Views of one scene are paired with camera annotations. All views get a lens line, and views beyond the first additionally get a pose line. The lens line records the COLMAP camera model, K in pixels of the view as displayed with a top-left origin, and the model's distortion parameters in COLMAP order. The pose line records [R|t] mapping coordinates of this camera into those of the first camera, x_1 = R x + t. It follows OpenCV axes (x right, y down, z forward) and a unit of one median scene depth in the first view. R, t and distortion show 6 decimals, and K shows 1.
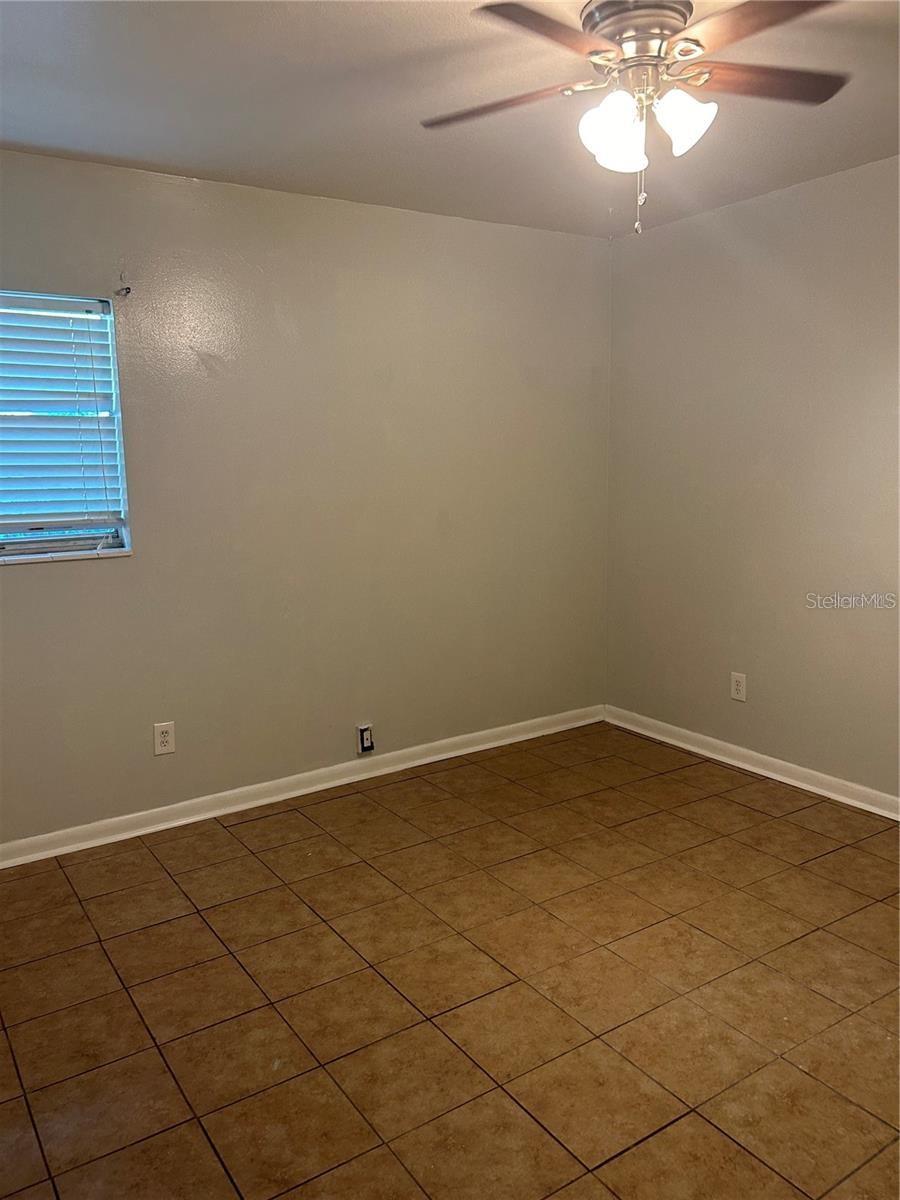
lens RADIAL K [[908.1, 0, 444.0], [0, 908.1, 605.0], [0, 0, 1]] dist [0.046778, -0.055291]
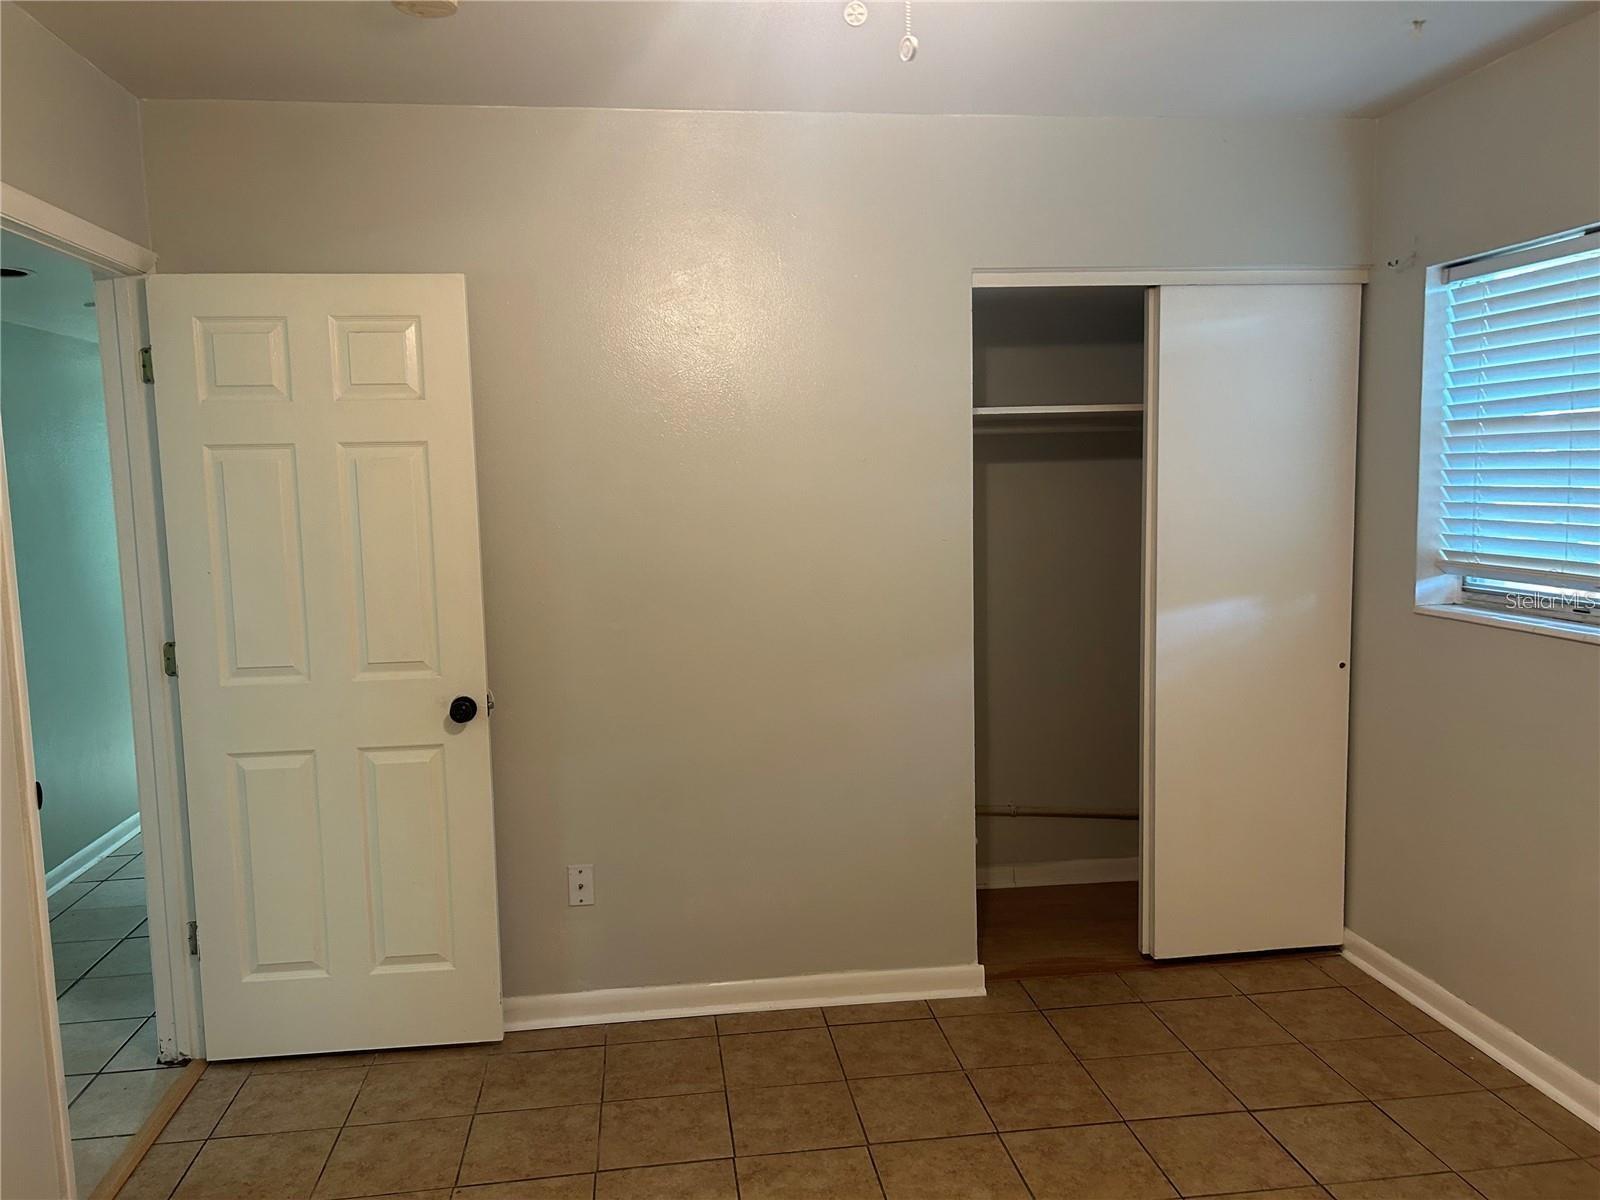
lens RADIAL K [[1210.8, 0, 791.6], [0, 1210.8, 600.4], [0, 0, 1]] dist [0.046778, -0.055291]
pose [[-0.443276, 0.121527, -0.888109, 0.714689], [-0.114022, 0.975075, 0.190338, -0.222512], [0.889104, 0.185636, -0.418371, 1.096779]]
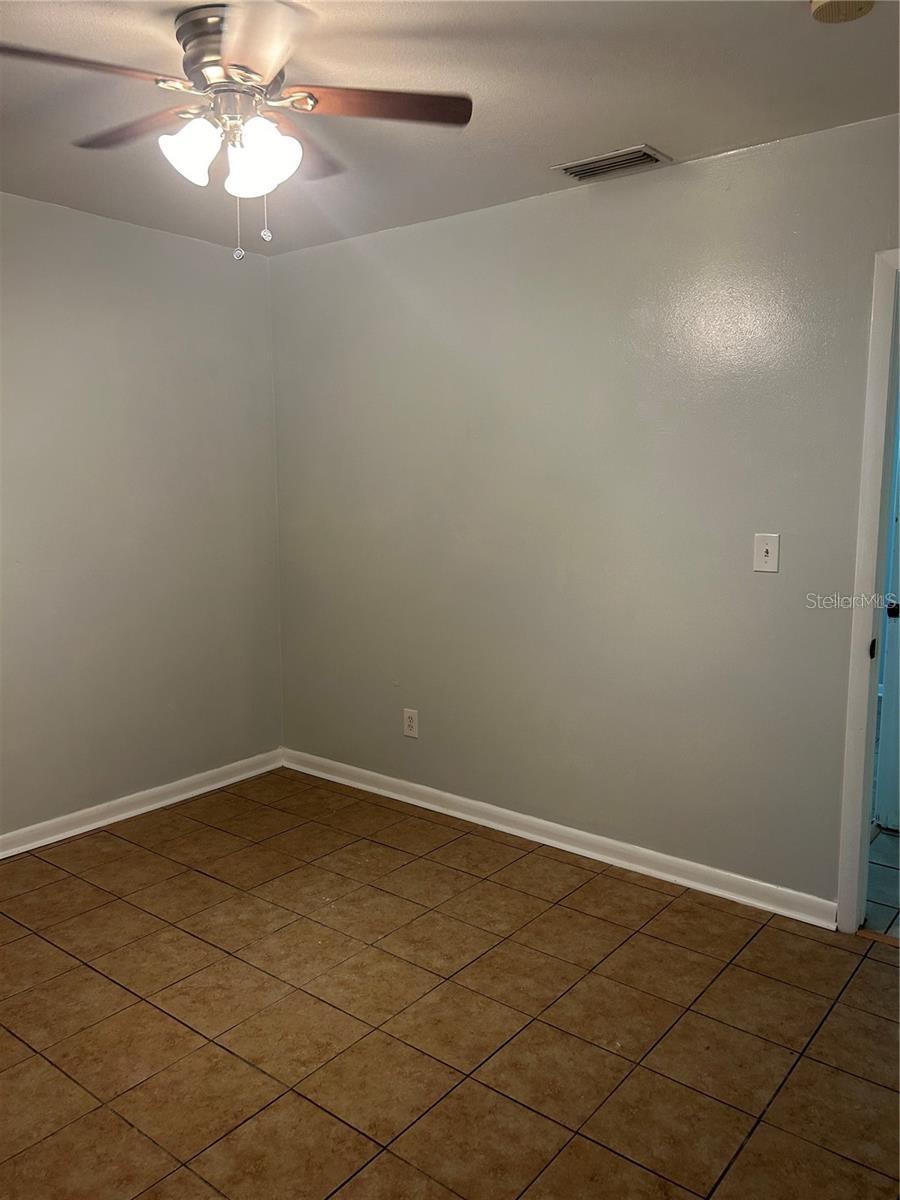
lens RADIAL K [[908.1, 0, 454.8], [0, 908.1, 591.5], [0, 0, 1]] dist [0.046778, -0.055291]
pose [[-0.322394, -0.096997, 0.941623, -0.716126], [0.163679, 0.974041, 0.156377, -0.150903], [-0.932347, 0.204539, -0.298148, 0.998452]]
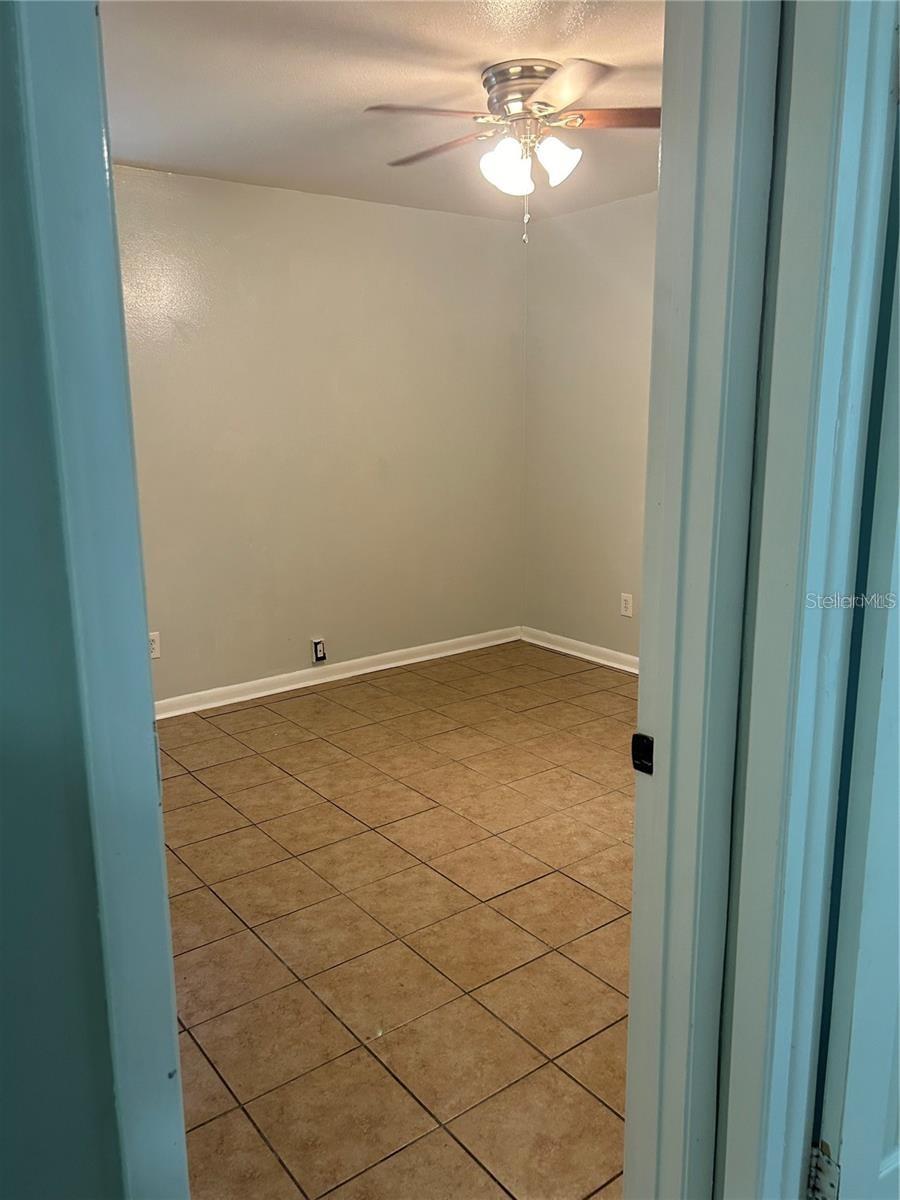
lens RADIAL K [[908.1, 0, 442.1], [0, 908.1, 608.2], [0, 0, 1]] dist [0.046778, -0.055291]
pose [[0.998164, -0.005391, 0.060334, 0.005880], [0.002467, 0.998823, 0.048439, 0.055020], [-0.060524, -0.048201, 0.997002, -0.312041]]
